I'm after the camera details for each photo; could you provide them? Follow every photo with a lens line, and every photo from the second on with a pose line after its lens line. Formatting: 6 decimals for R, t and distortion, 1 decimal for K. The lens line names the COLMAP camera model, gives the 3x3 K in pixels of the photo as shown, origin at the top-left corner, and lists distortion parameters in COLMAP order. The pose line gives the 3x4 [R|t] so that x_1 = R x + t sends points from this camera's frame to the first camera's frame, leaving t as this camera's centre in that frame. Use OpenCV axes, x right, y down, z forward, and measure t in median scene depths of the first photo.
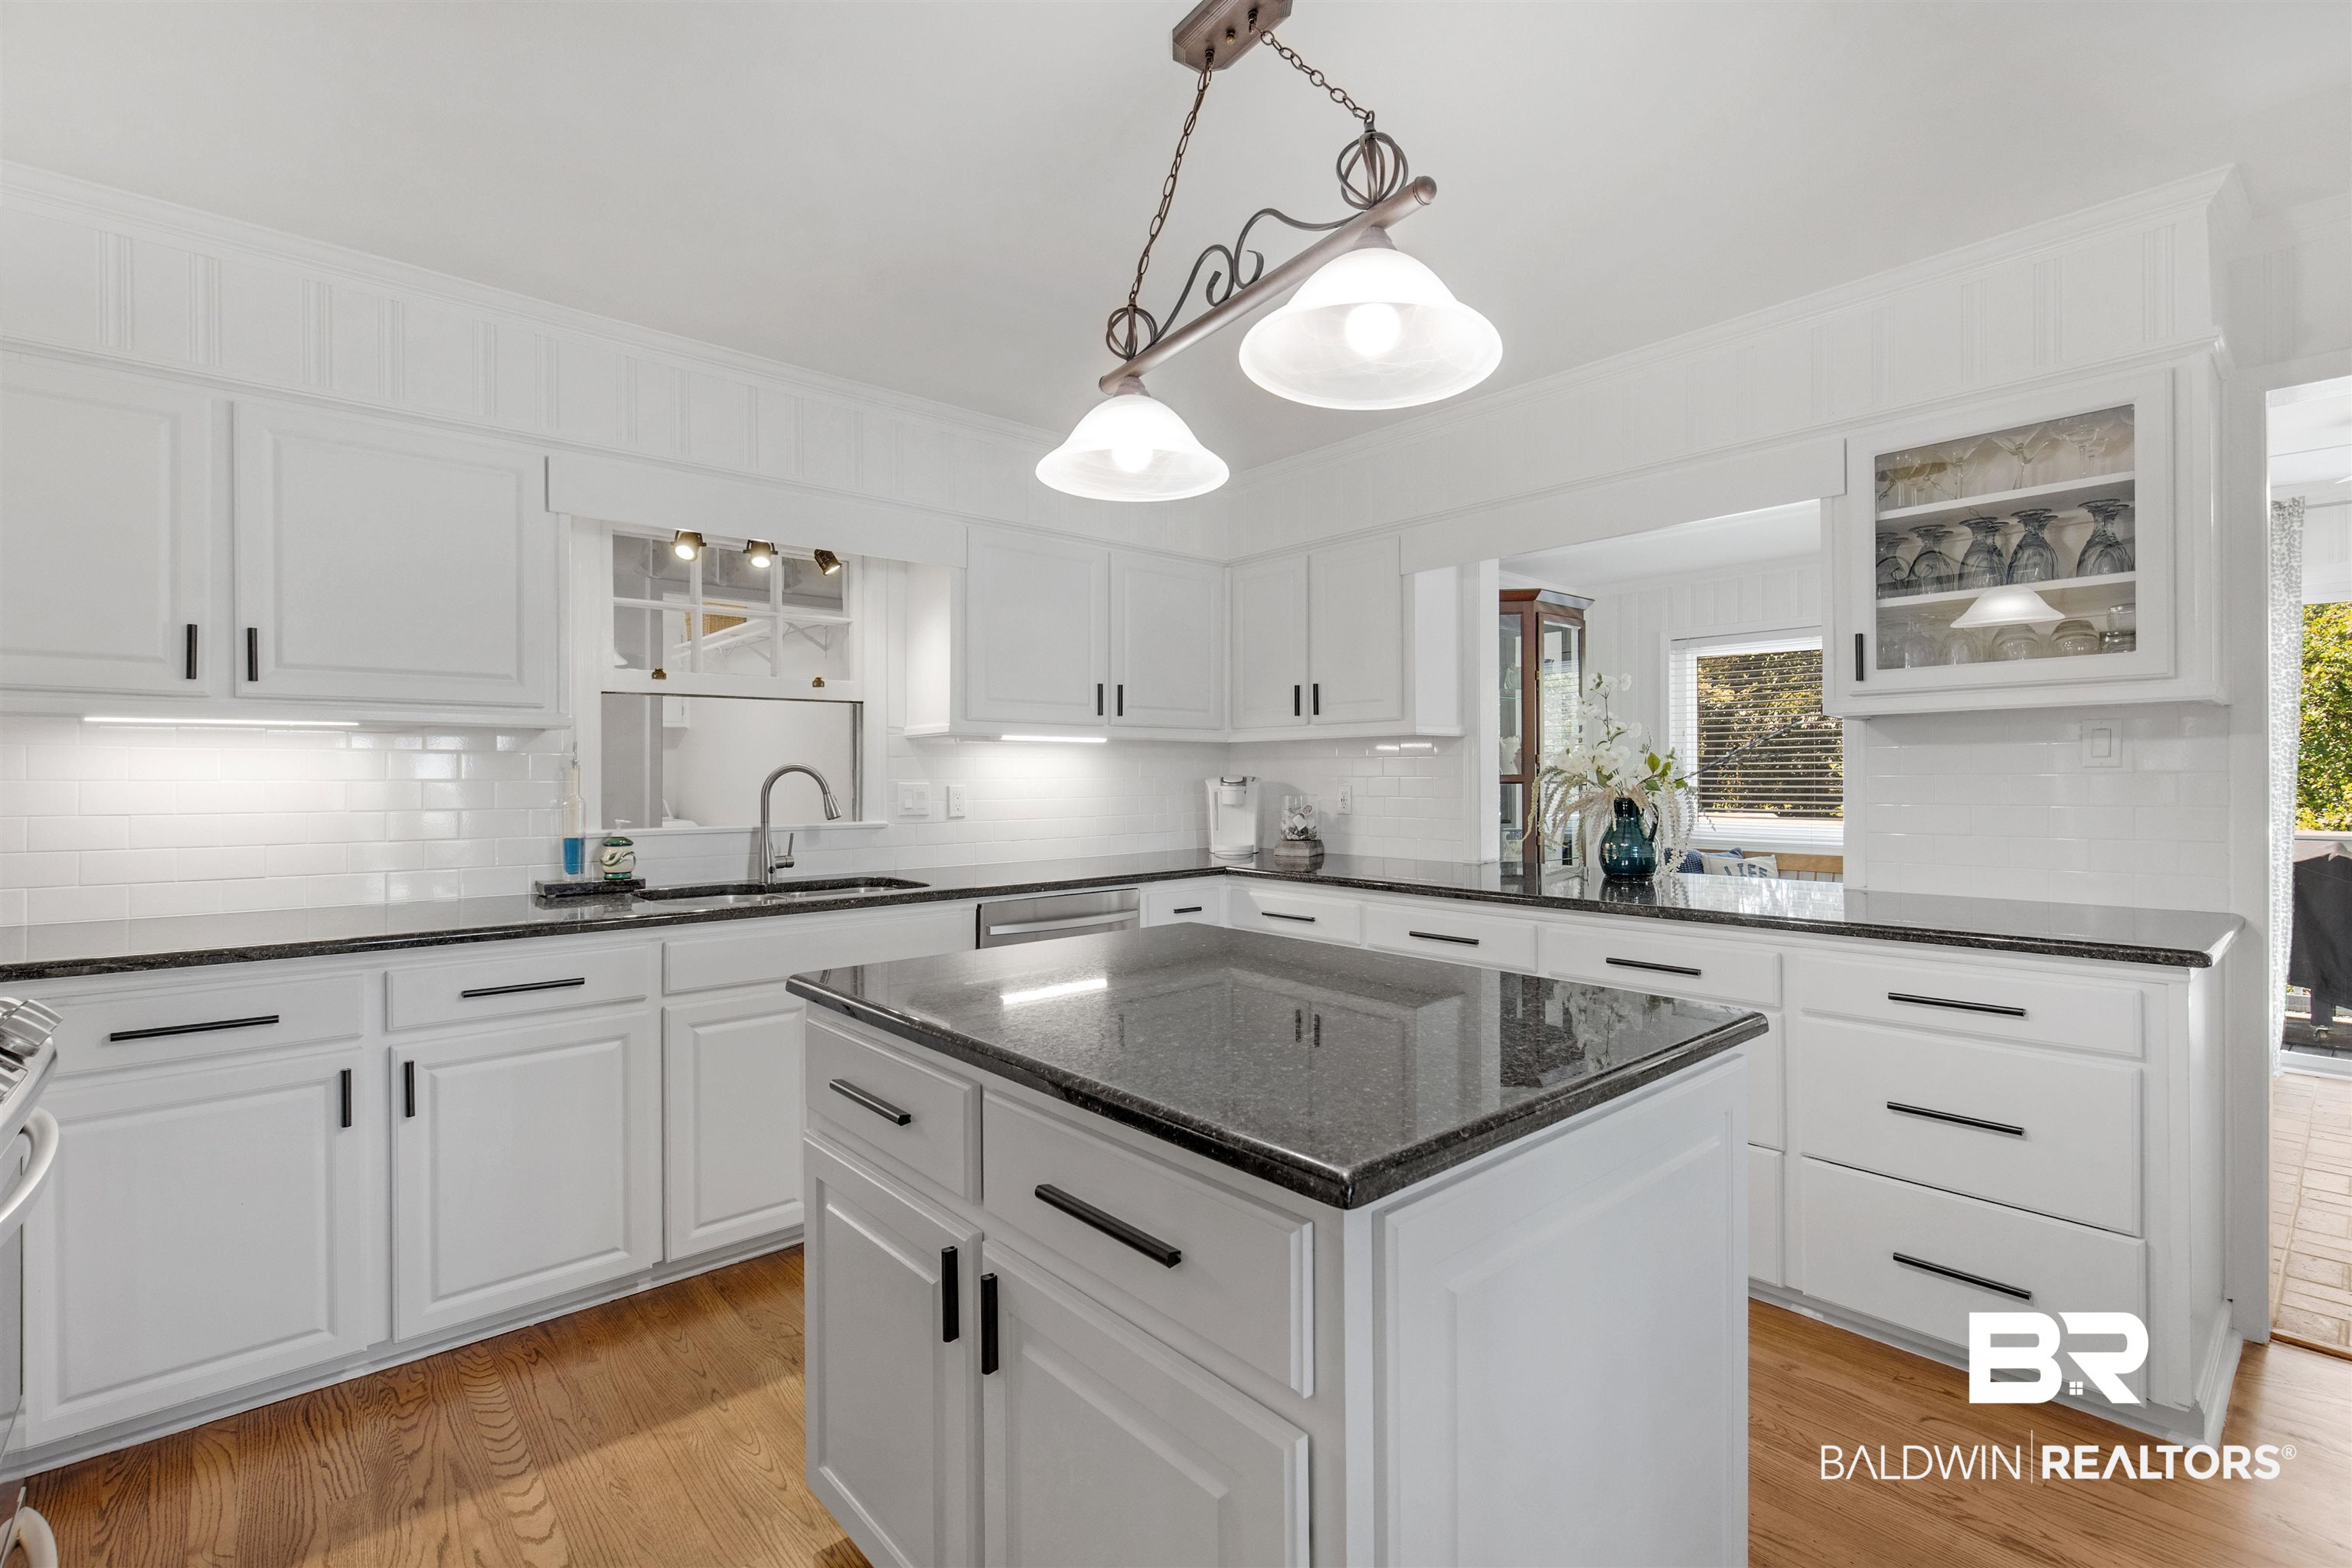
lens RADIAL K [[1058.3, 0, 1186.2], [0, 1058.3, 782.9], [0, 0, 1]] dist [0.002619, -0.000082]
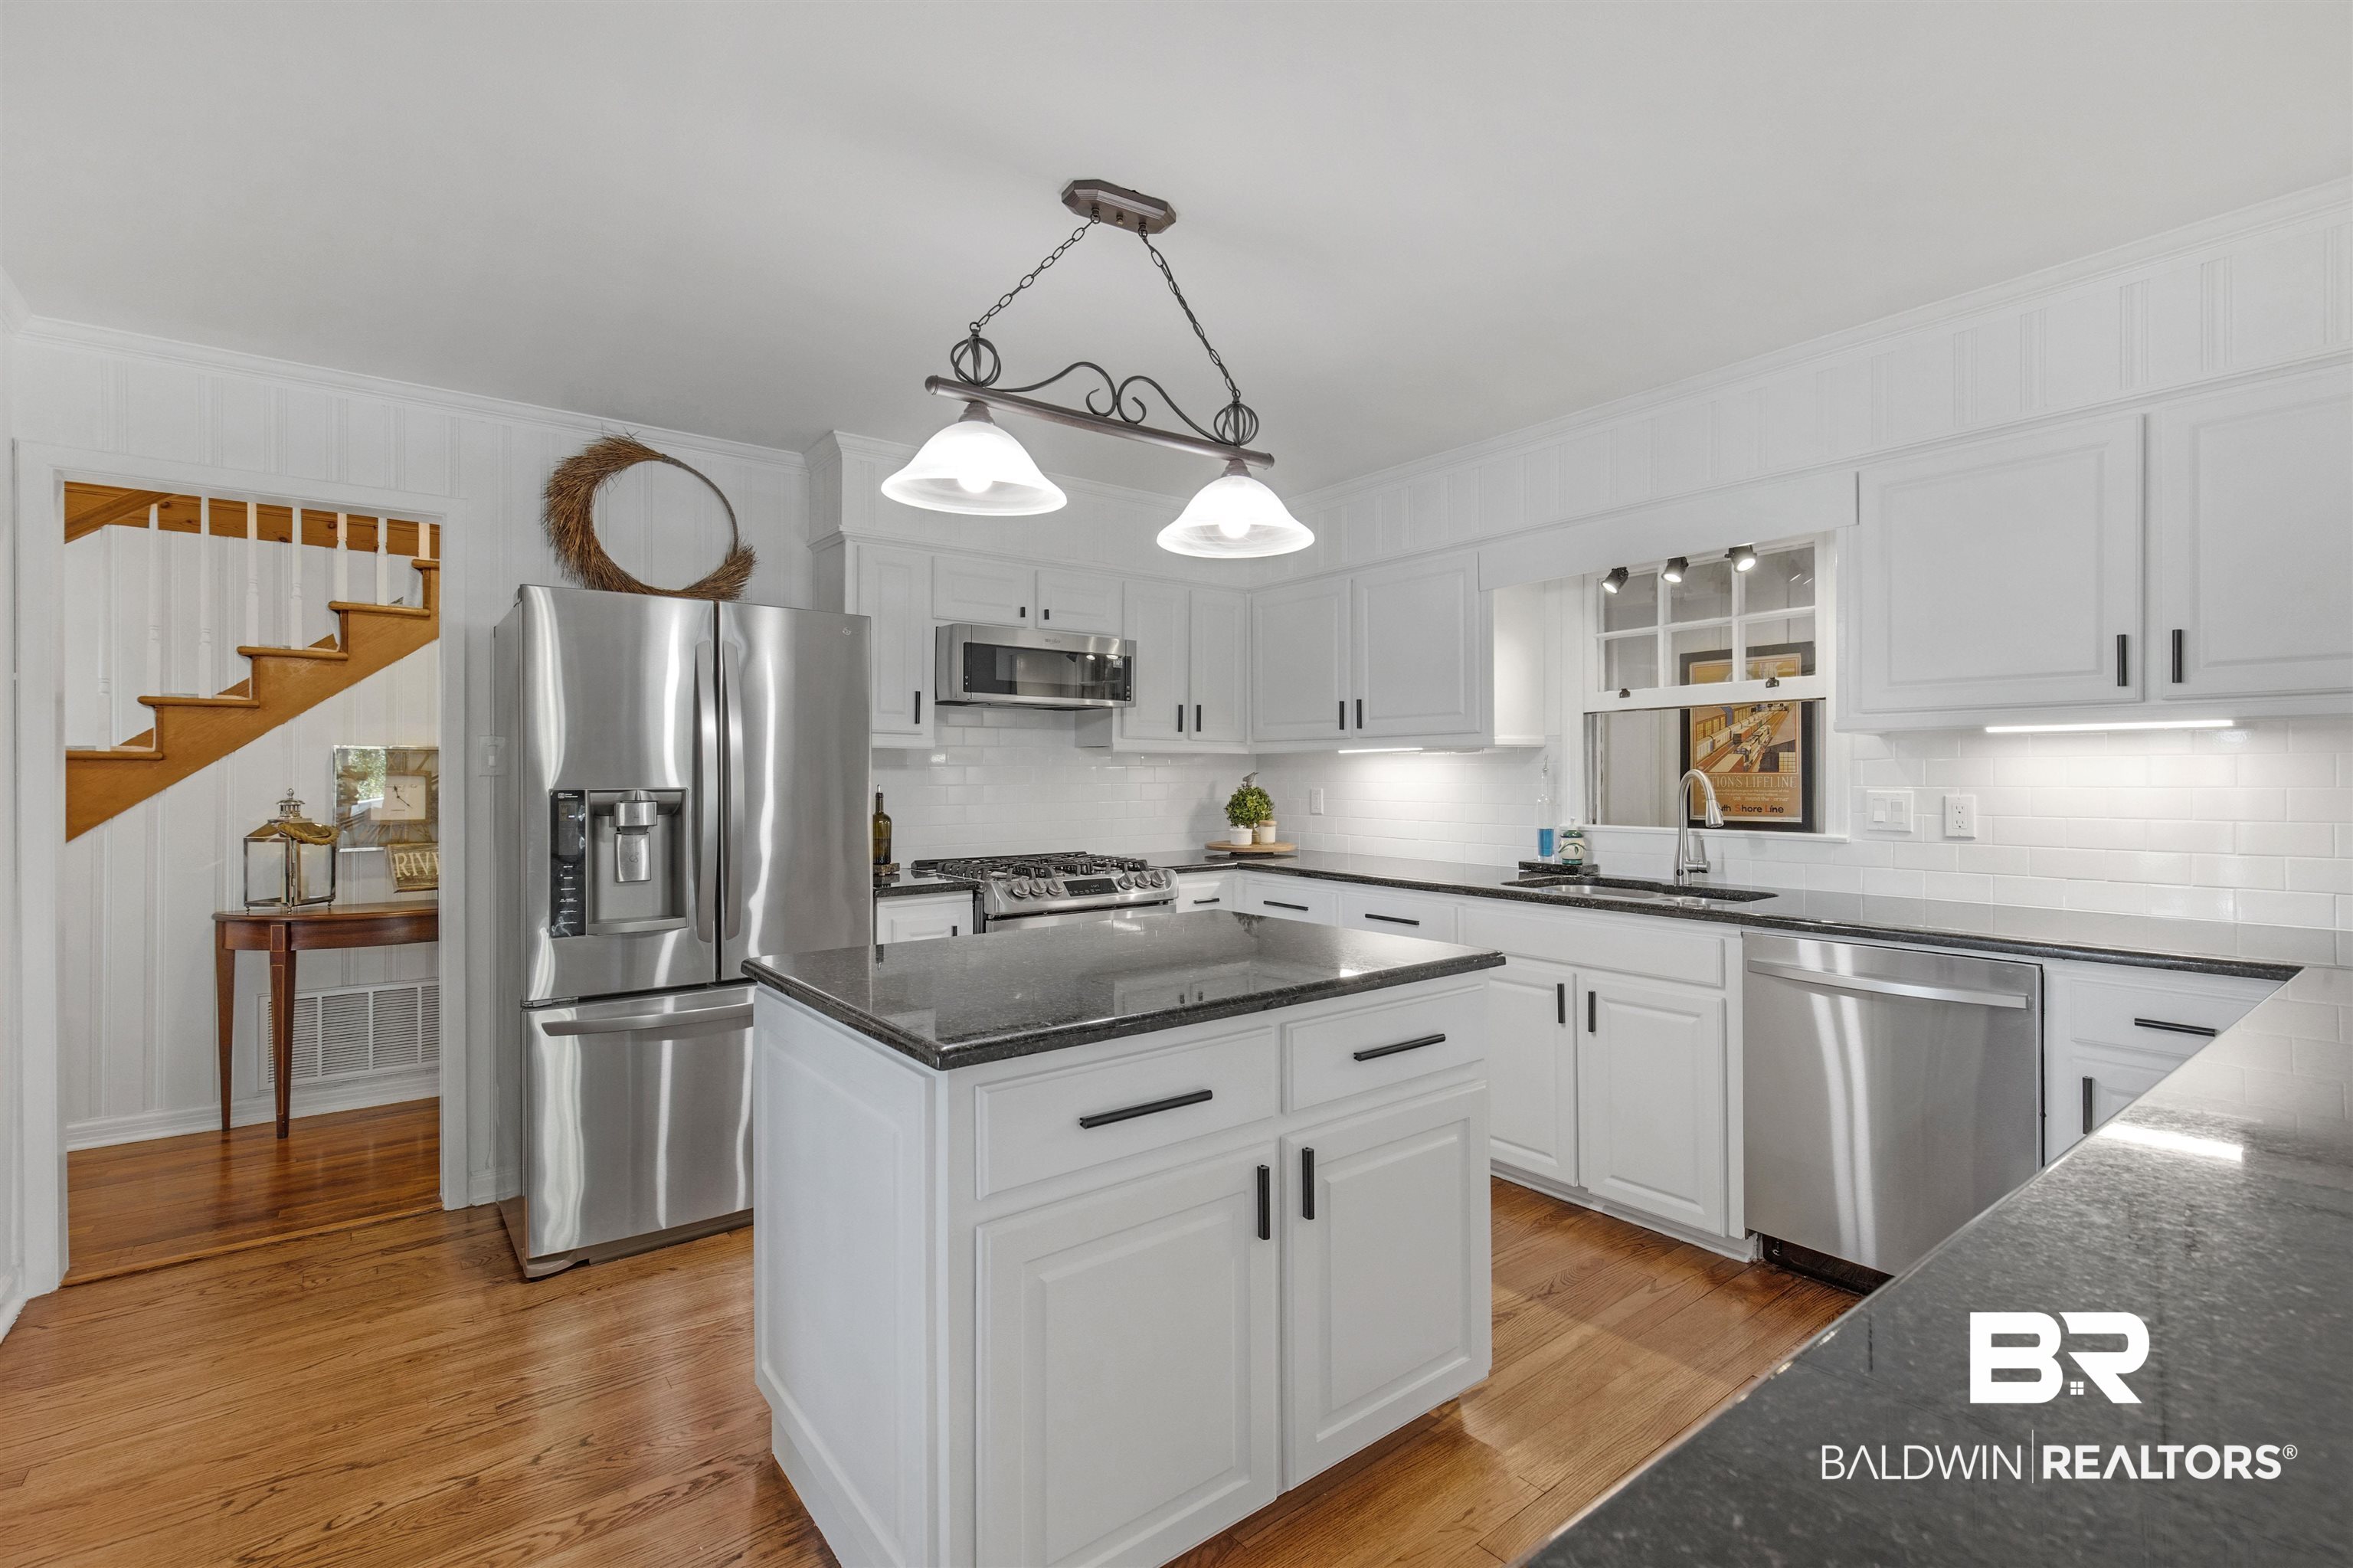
lens RADIAL K [[1058.8, 0, 1186.7], [0, 1058.8, 782.9], [0, 0, 1]] dist [0.002619, -0.000082]
pose [[-0.070183, 0.007565, -0.997505, 0.645044], [-0.006152, 0.999949, 0.008016, -0.010367], [0.997515, 0.006699, -0.070133, 0.565518]]
